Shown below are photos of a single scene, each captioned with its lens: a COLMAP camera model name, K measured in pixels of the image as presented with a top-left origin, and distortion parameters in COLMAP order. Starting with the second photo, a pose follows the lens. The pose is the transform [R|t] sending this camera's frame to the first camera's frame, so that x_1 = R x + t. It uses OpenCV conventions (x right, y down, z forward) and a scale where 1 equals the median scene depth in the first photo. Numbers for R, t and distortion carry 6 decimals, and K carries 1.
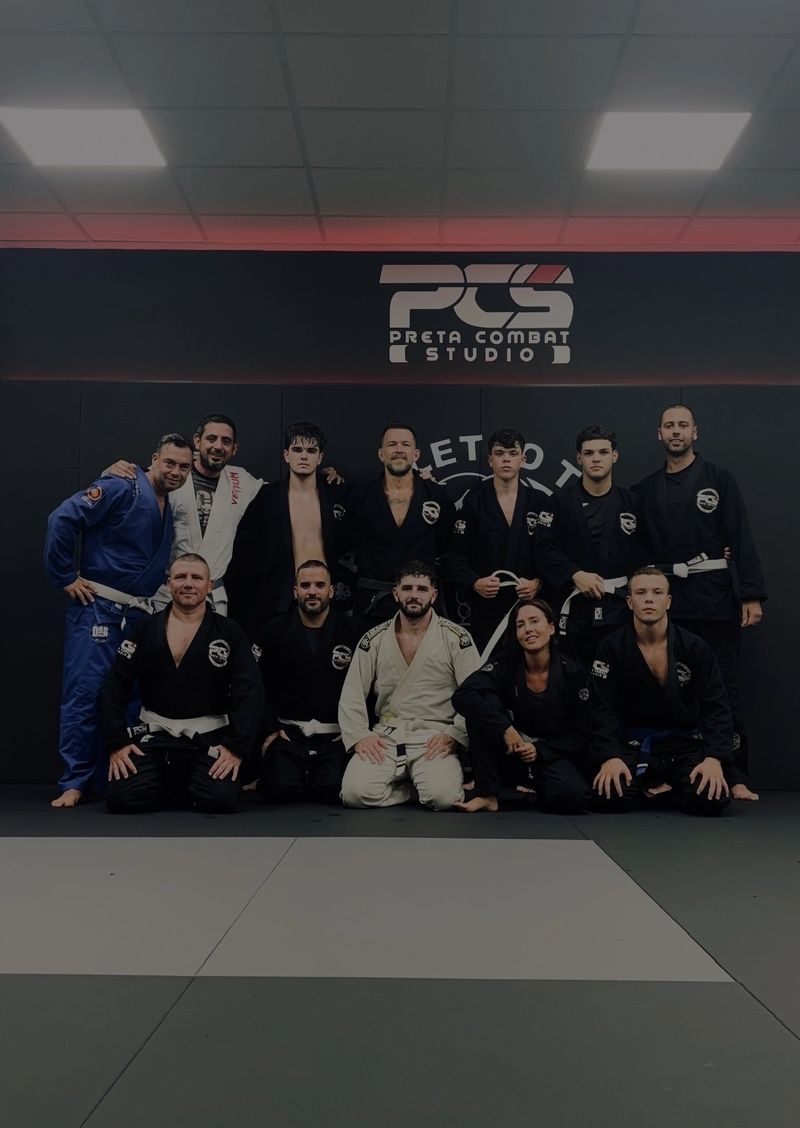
lens RADIAL K [[1380.1, 0, 406.2], [0, 1380.1, 568.9], [0, 0, 1]] dist [0.153591, 0.000000]
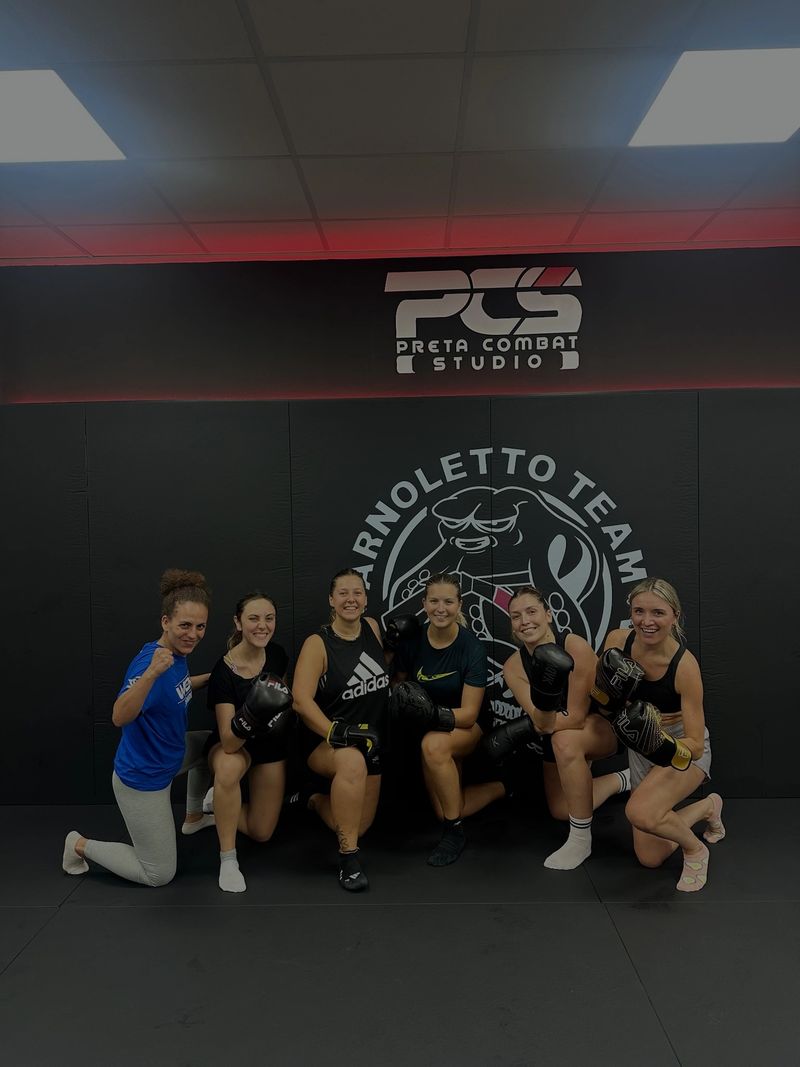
lens RADIAL K [[746.9, 0, 402.2], [0, 746.9, 549.6], [0, 0, 1]] dist [0.056594, -0.006338]
pose [[0.999412, -0.025813, -0.022565, 0.000738], [0.028250, 0.992922, 0.115363, -0.085336], [0.019427, -0.115933, 0.993067, 0.448722]]
